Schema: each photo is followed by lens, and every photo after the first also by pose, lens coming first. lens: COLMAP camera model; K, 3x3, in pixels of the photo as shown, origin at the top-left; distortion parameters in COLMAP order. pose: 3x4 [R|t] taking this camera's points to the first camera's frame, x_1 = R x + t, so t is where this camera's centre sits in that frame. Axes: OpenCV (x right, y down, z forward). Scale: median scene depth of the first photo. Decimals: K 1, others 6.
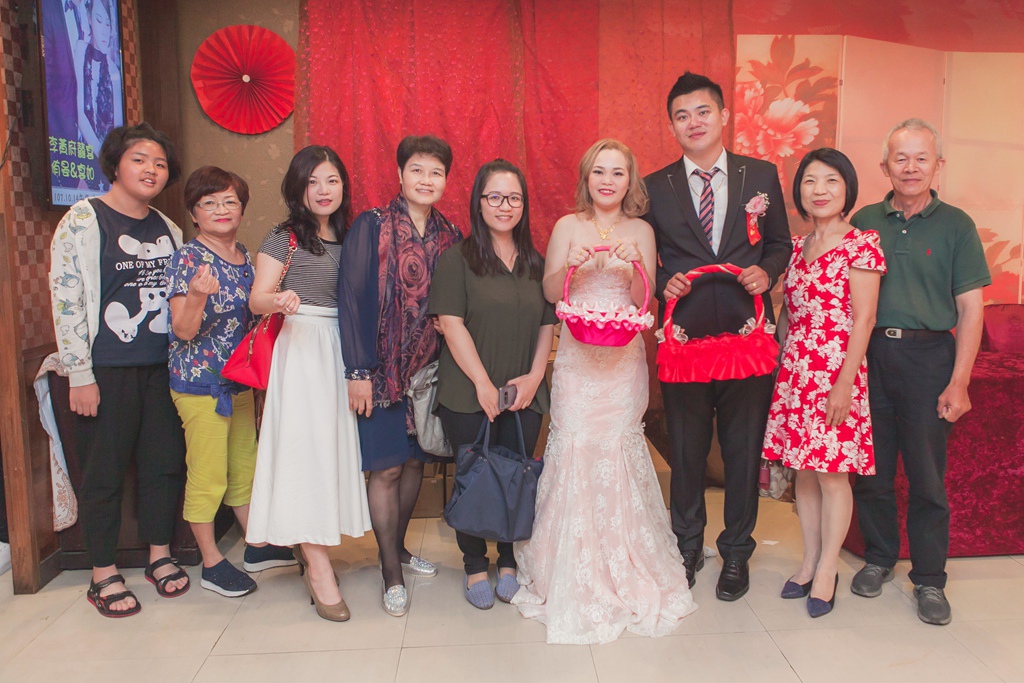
lens RADIAL K [[759.3, 0, 524.8], [0, 759.3, 324.5], [0, 0, 1]] dist [-0.024492, 0.010997]
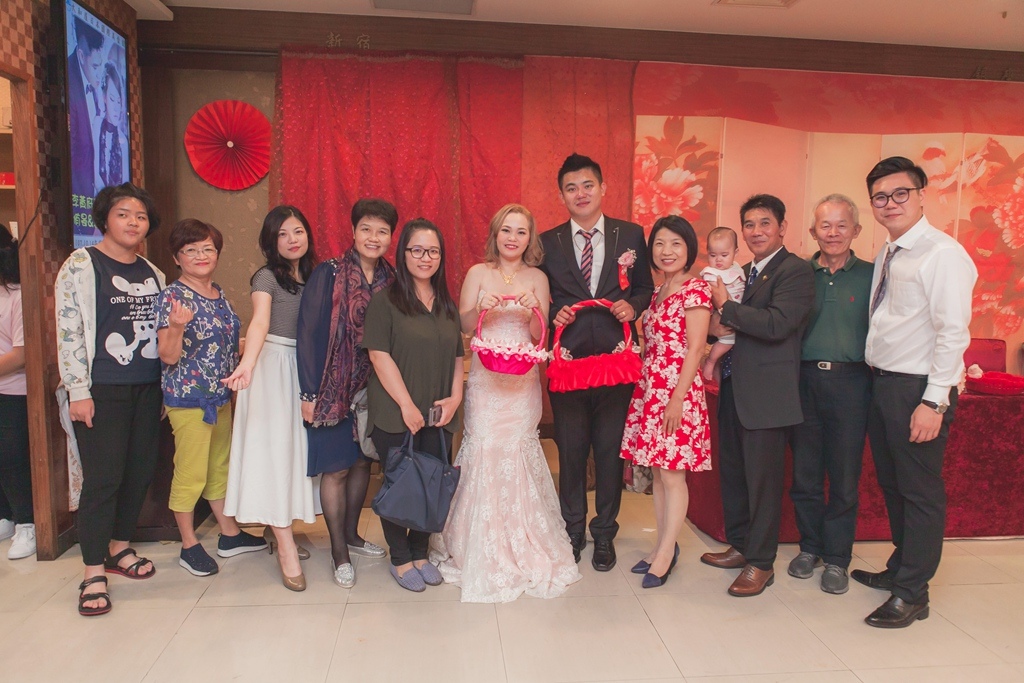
lens RADIAL K [[696.8, 0, 488.3], [0, 696.8, 343.5], [0, 0, 1]] dist [-0.021697, 0.008185]
pose [[0.999831, 0.015808, 0.009389, 0.038823], [-0.015655, 0.999748, -0.016105, 0.004855], [-0.009641, 0.015955, 0.999826, -0.109927]]
